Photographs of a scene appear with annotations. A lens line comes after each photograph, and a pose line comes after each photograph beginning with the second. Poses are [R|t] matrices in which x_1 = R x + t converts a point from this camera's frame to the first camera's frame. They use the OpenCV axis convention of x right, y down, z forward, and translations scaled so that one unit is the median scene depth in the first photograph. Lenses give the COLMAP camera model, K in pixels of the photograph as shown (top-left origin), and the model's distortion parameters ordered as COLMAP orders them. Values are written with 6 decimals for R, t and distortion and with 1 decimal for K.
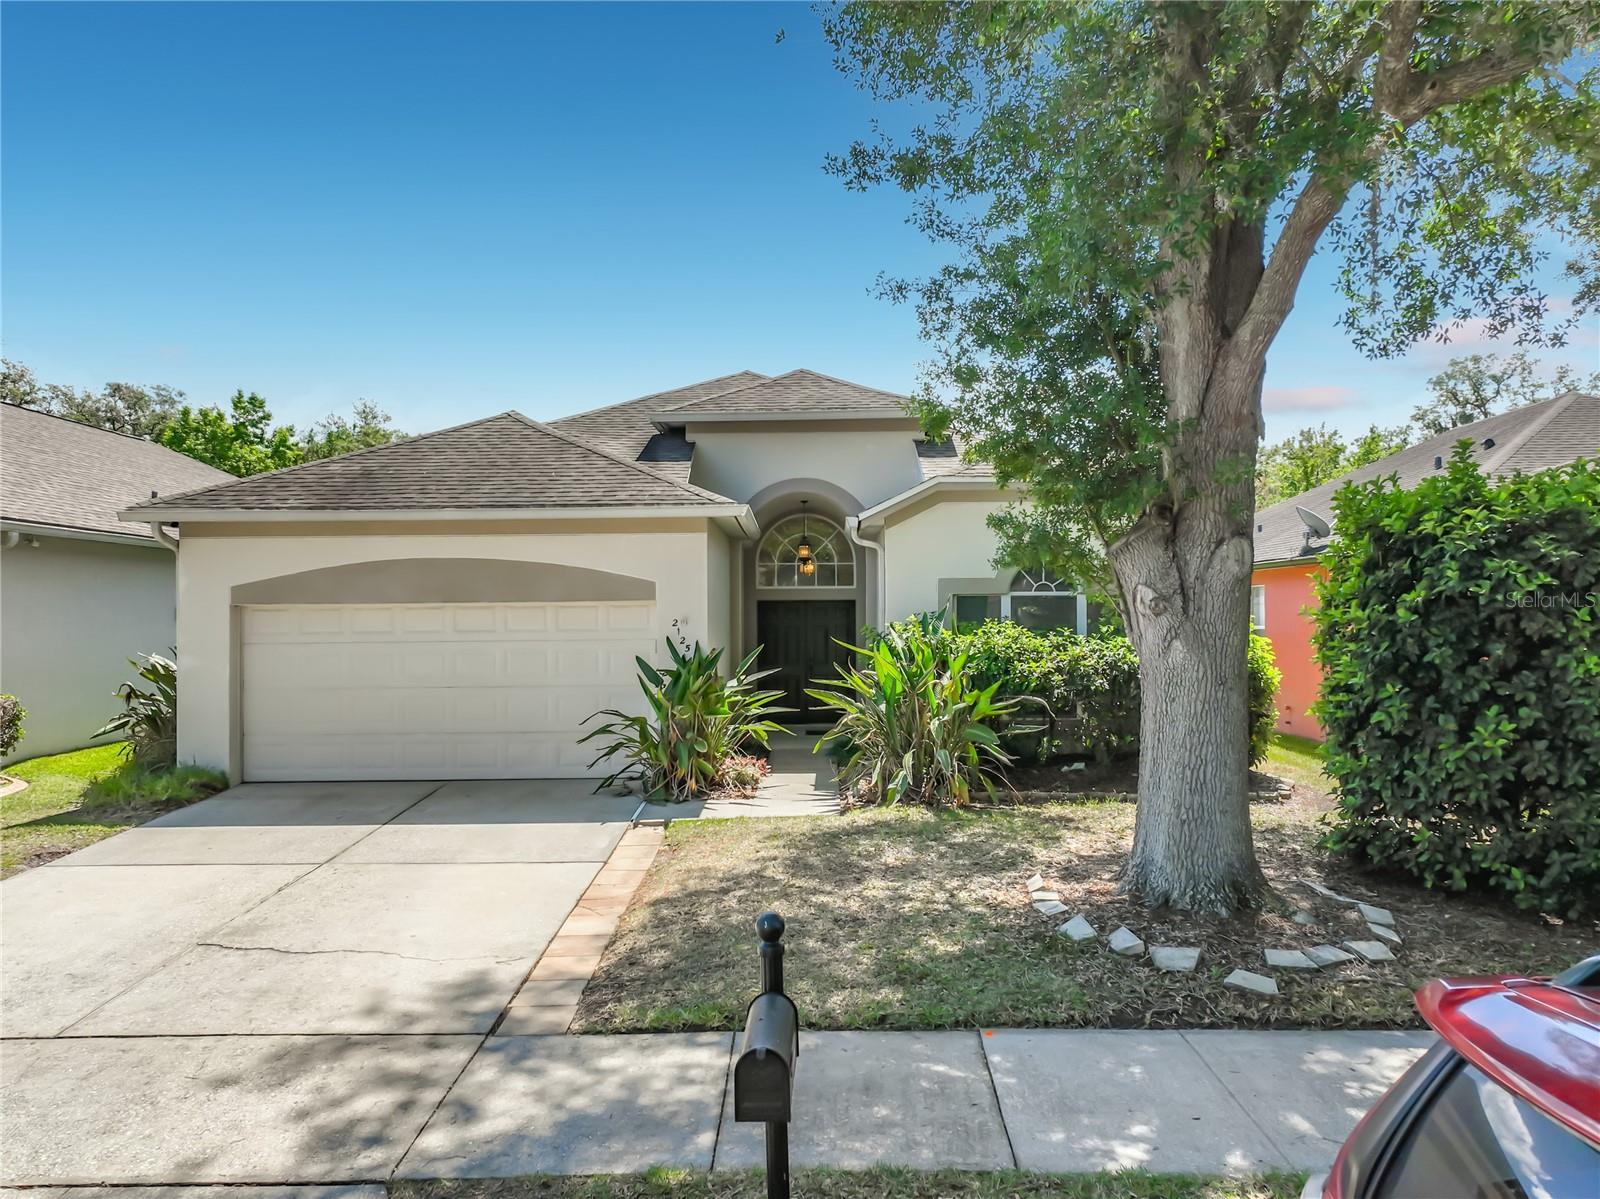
lens RADIAL K [[1138.5, 0, 807.6], [0, 1138.5, 610.0], [0, 0, 1]] dist [0.002490, -0.006355]
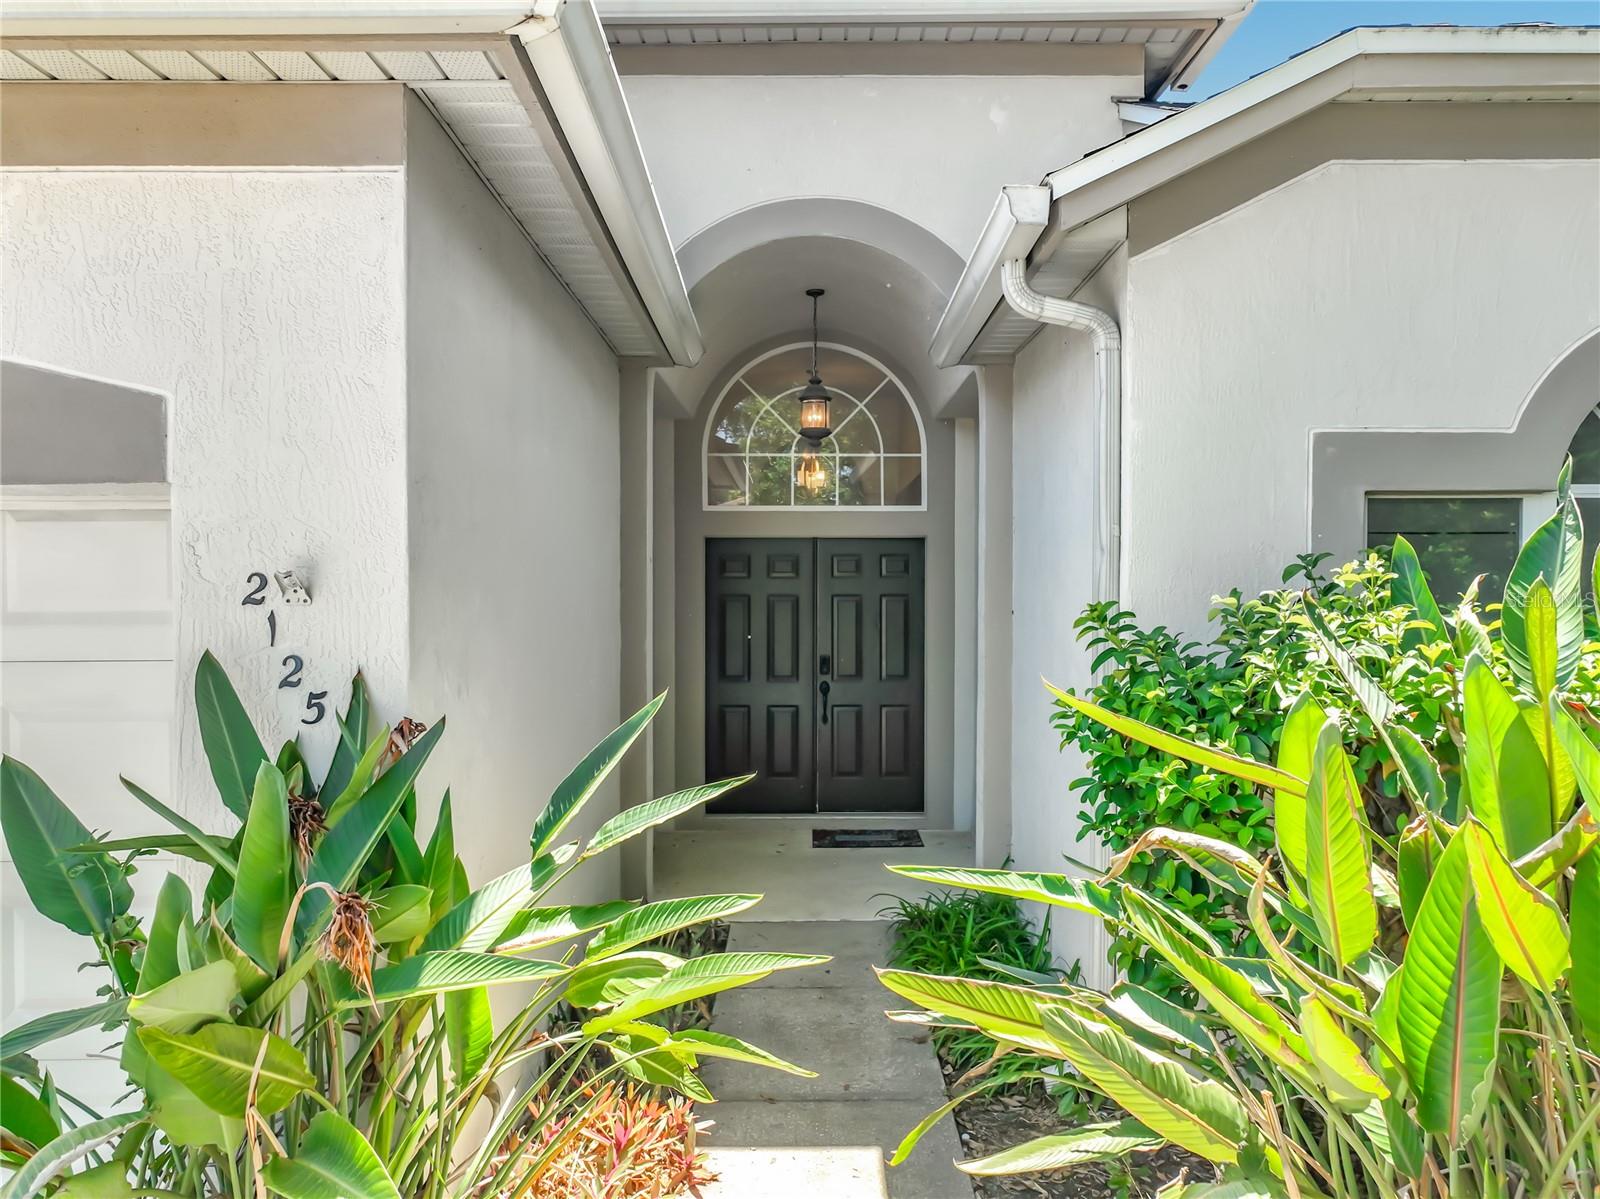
lens RADIAL K [[1138.5, 0, 807.6], [0, 1138.5, 610.0], [0, 0, 1]] dist [0.002490, -0.006355]
pose [[0.999862, 0.003480, 0.016248, -0.015914], [-0.003993, 0.999492, 0.031633, 0.007928], [-0.016129, -0.031694, 0.999367, 0.792096]]
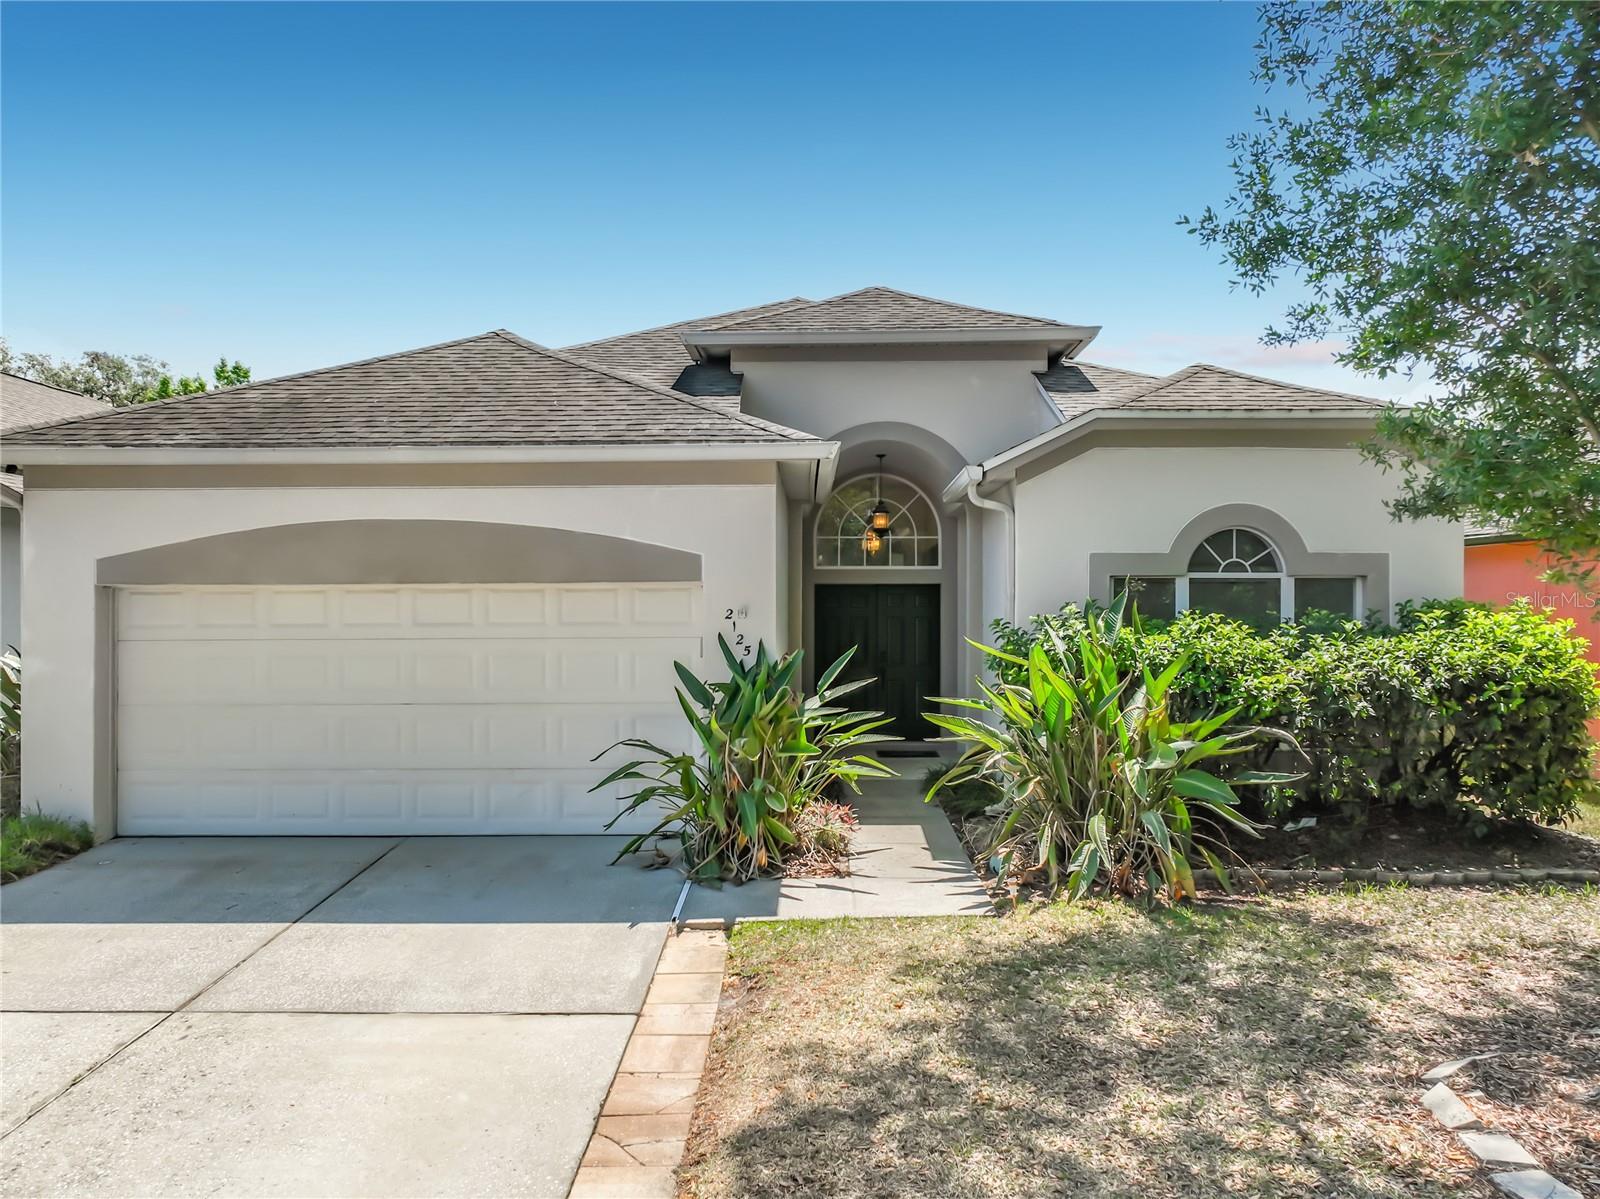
lens RADIAL K [[1138.5, 0, 807.6], [0, 1138.5, 610.0], [0, 0, 1]] dist [0.002490, -0.006355]
pose [[0.999982, 0.004878, -0.003541, -0.066684], [-0.004836, 0.999919, 0.011762, 0.000351], [0.003598, -0.011744, 0.999925, 0.306787]]
